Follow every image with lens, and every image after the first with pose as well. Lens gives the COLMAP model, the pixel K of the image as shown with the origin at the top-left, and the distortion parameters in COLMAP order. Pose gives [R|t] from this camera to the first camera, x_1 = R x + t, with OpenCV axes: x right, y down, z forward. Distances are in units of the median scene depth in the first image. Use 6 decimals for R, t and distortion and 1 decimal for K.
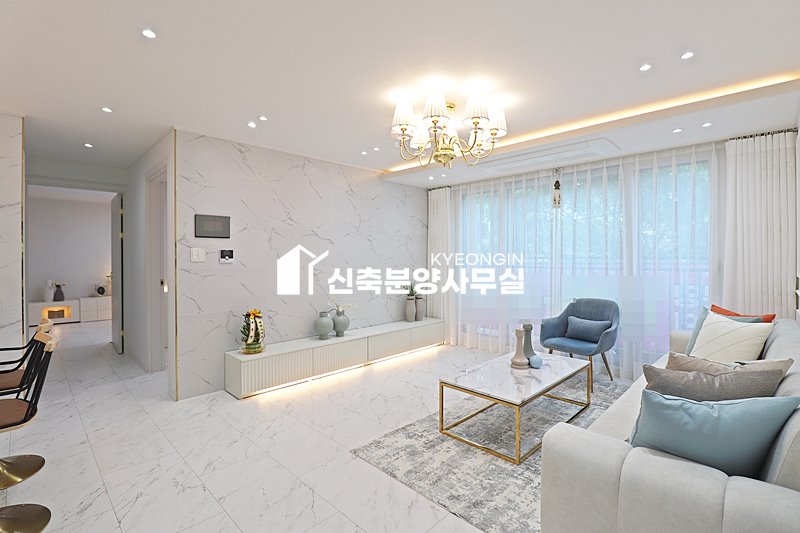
lens RADIAL K [[371.6, 0, 402.5], [0, 371.6, 261.8], [0, 0, 1]] dist [-0.017364, 0.000094]
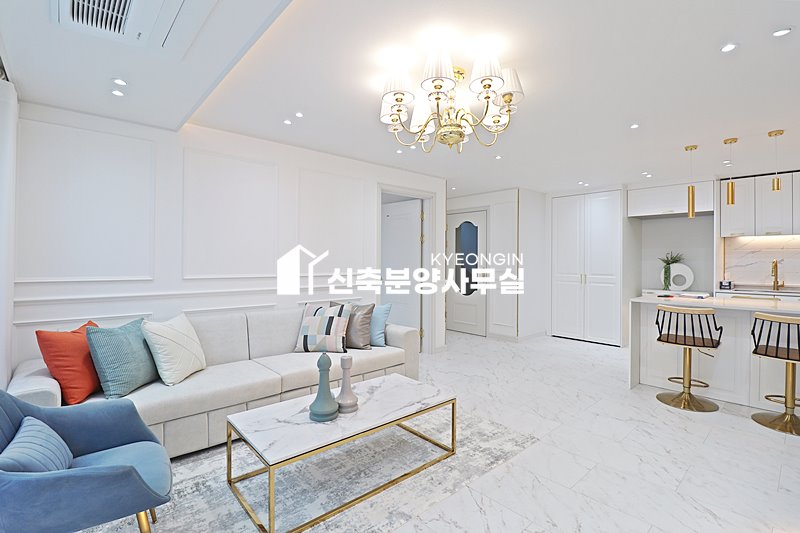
lens RADIAL K [[375.1, 0, 403.4], [0, 375.1, 258.0], [0, 0, 1]] dist [-0.002194, -0.000249]
pose [[-0.998087, -0.003115, 0.061743, 0.141882], [-0.002703, 0.999973, 0.006760, -0.021041], [-0.061762, 0.006580, -0.998069, 1.581421]]
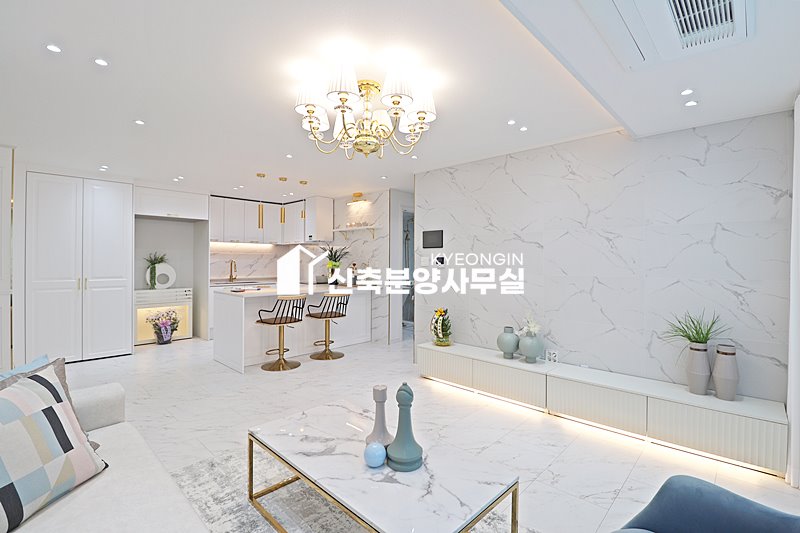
lens RADIAL K [[371.6, 0, 402.5], [0, 371.6, 261.8], [0, 0, 1]] dist [-0.017364, 0.000094]
pose [[0.014819, 0.003120, -0.999885, 0.826815], [-0.016723, 0.999856, 0.002872, -0.020296], [0.999750, 0.016679, 0.014869, 0.927616]]
